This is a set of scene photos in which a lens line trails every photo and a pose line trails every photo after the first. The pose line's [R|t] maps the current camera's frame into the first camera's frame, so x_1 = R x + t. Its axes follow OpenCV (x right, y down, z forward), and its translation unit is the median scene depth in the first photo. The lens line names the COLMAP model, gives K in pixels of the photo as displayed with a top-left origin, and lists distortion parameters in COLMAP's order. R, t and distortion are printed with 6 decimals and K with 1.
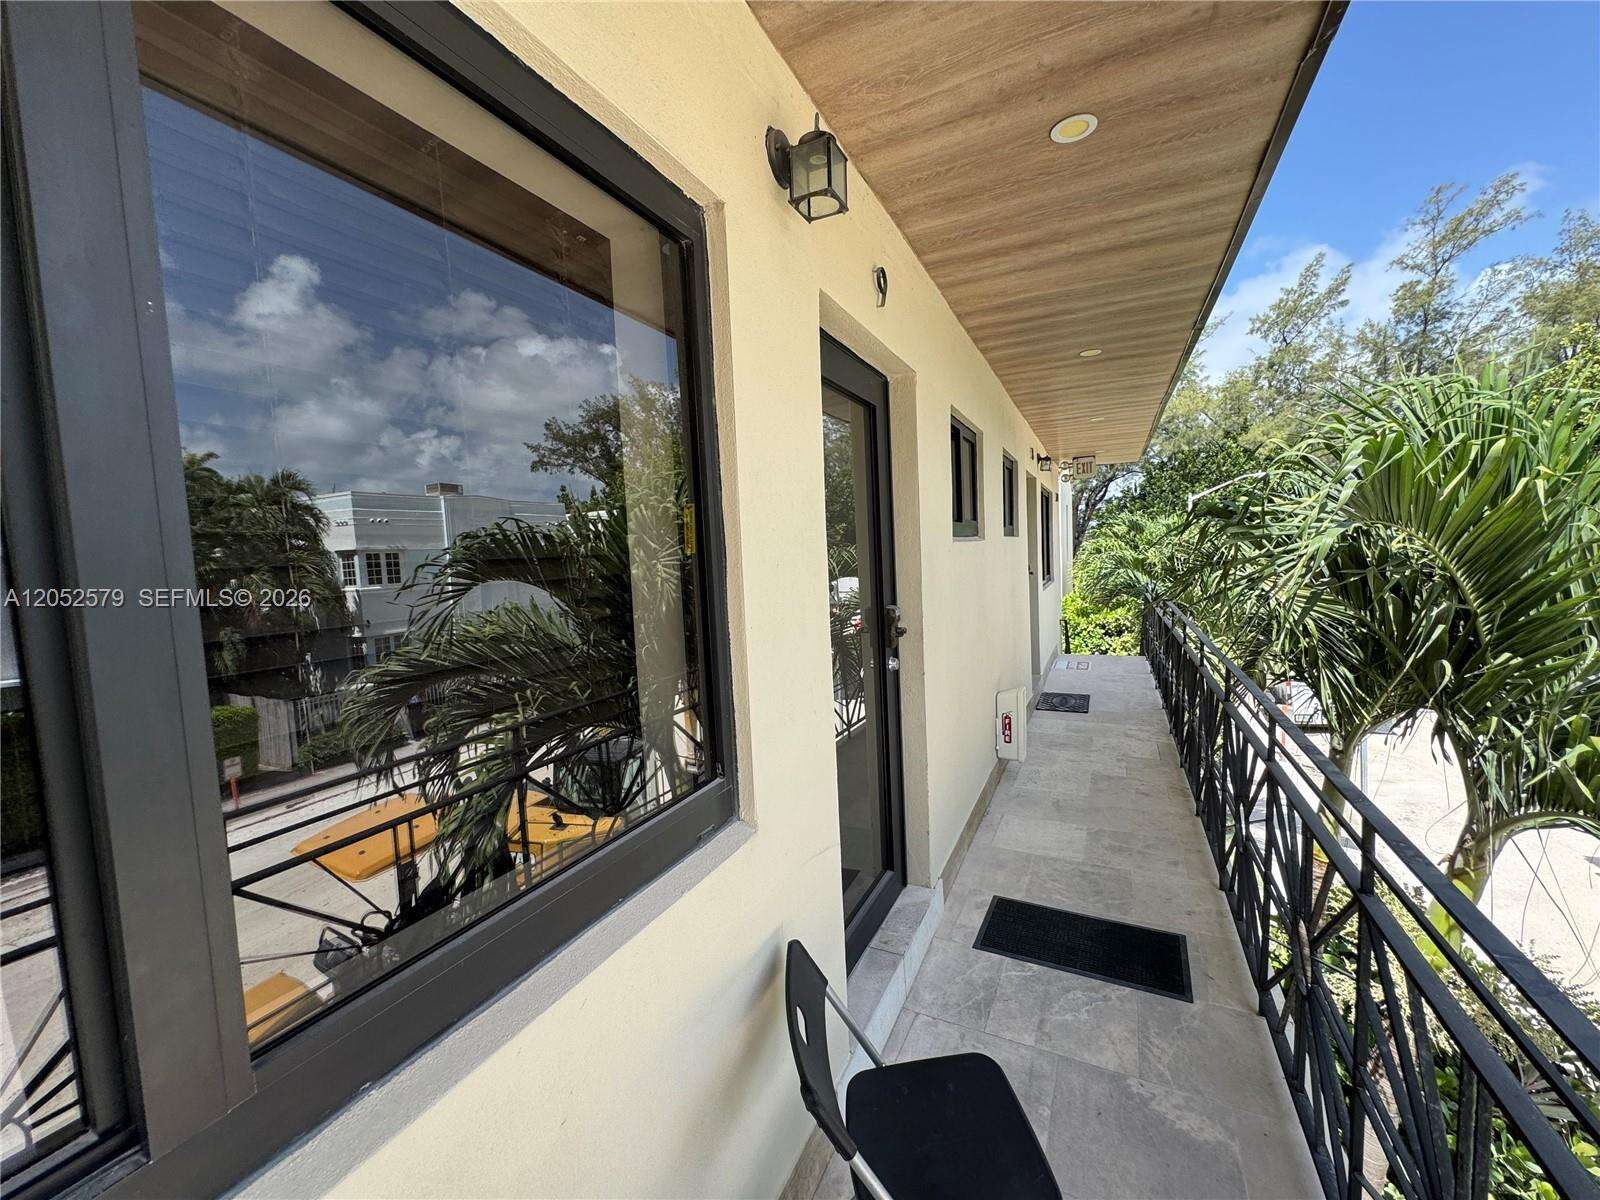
lens RADIAL K [[642.0, 0, 806.6], [0, 642.0, 603.8], [0, 0, 1]] dist [-0.007629, 0.001712]
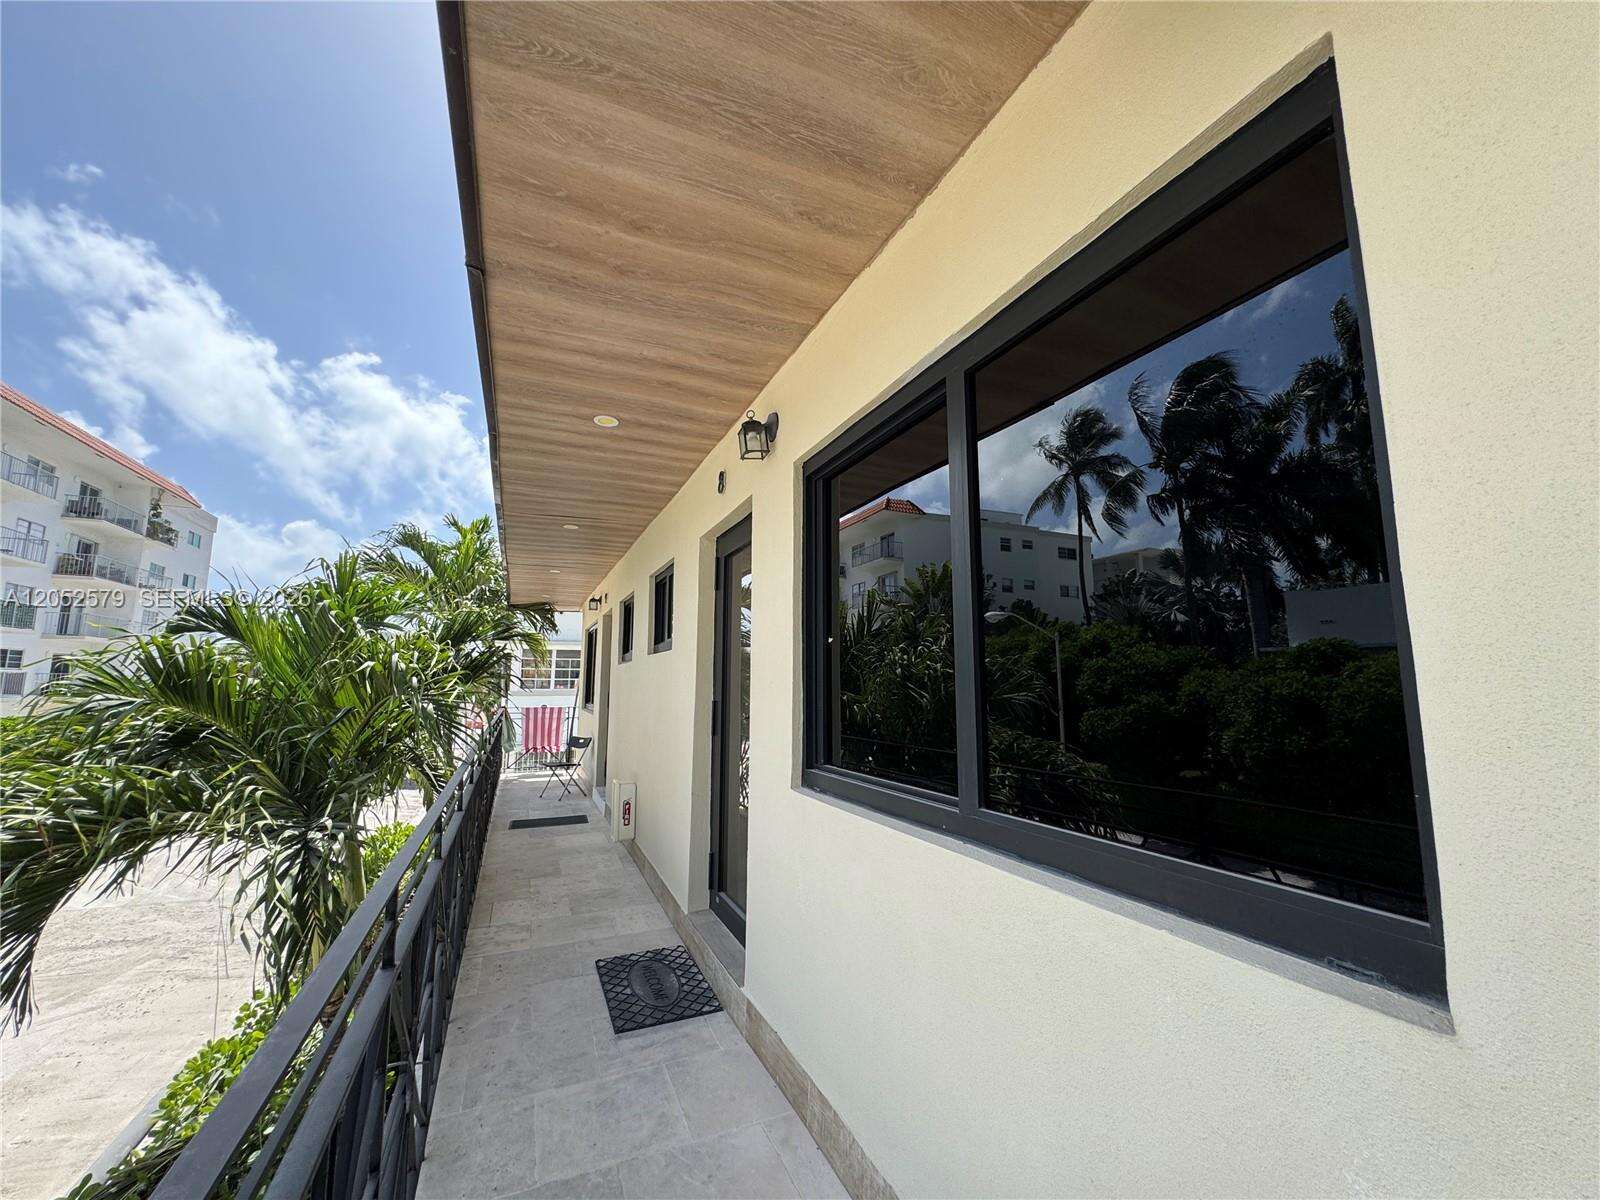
lens RADIAL K [[642.0, 0, 805.5], [0, 642.0, 599.6], [0, 0, 1]] dist [-0.007629, 0.001712]
pose [[-0.655786, -0.071204, -0.751581, 0.896642], [-0.042628, 0.997446, -0.057303, -0.140354], [0.753742, -0.005540, -0.657147, 1.777056]]
